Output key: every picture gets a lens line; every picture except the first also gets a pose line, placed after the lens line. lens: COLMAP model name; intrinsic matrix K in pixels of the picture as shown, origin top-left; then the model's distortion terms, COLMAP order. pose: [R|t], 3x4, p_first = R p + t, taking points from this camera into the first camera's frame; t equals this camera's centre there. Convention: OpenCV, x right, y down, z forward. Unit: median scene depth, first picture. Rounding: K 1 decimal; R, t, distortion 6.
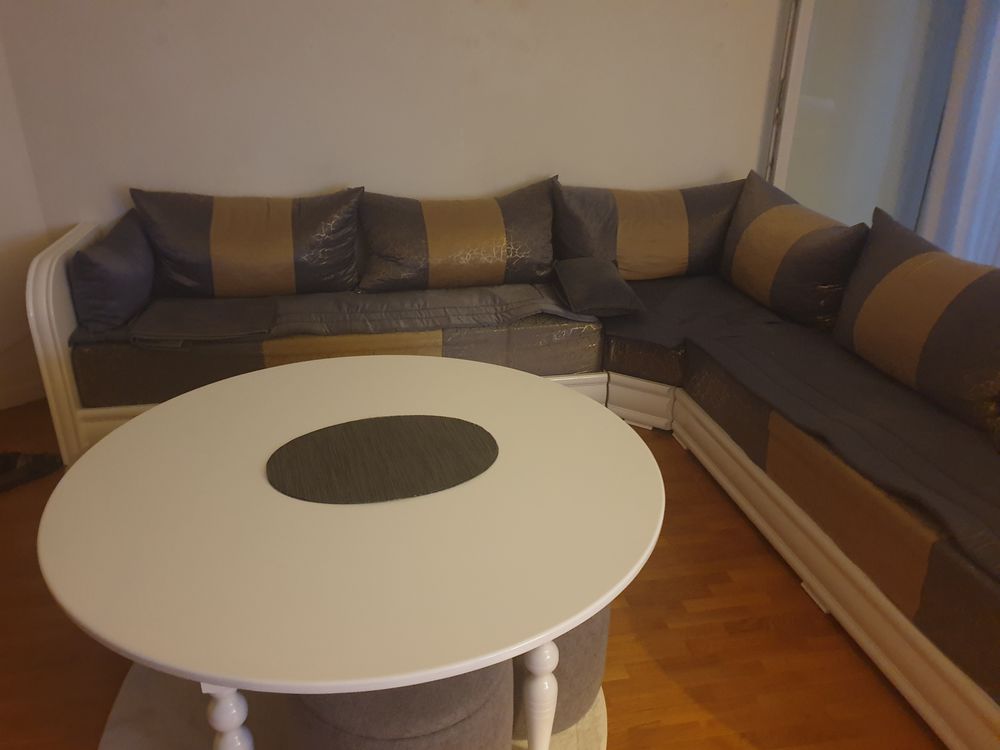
lens RADIAL K [[766.7, 0, 500.0], [0, 766.7, 375.0], [0, 0, 1]] dist [0.001917, -0.000085]
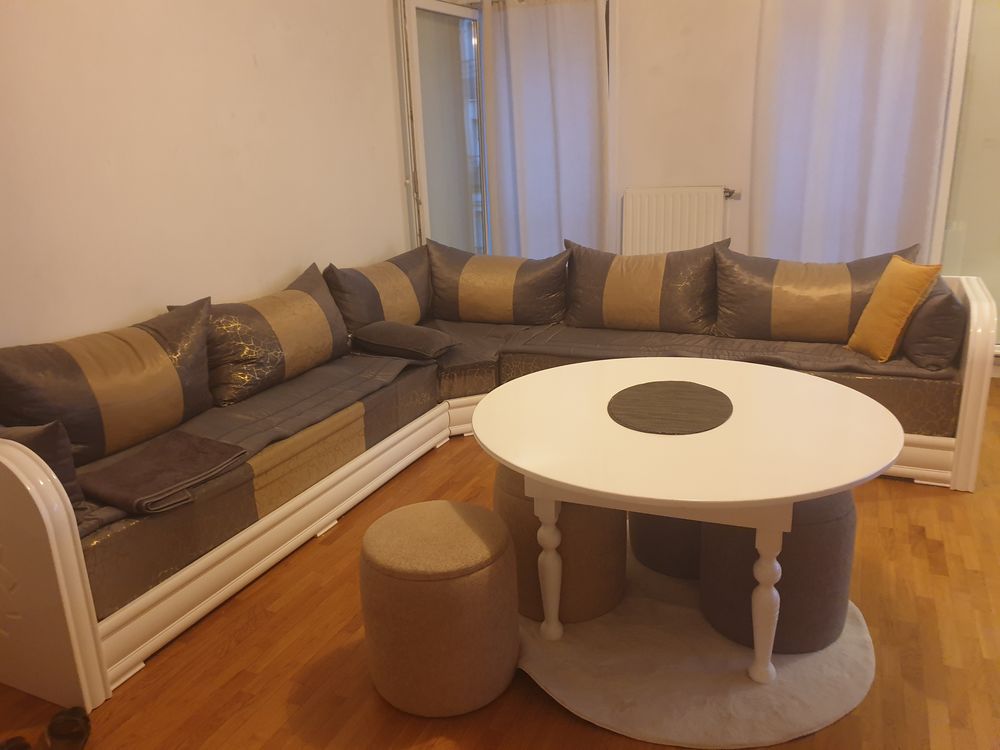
lens RADIAL K [[766.7, 0, 500.0], [0, 766.7, 375.0], [0, 0, 1]] dist [0.001917, -0.000085]
pose [[0.540346, -0.246984, 0.804379, -0.796225], [0.365759, 0.929858, 0.039811, -0.059926], [-0.757790, 0.272697, 0.592782, 0.188884]]
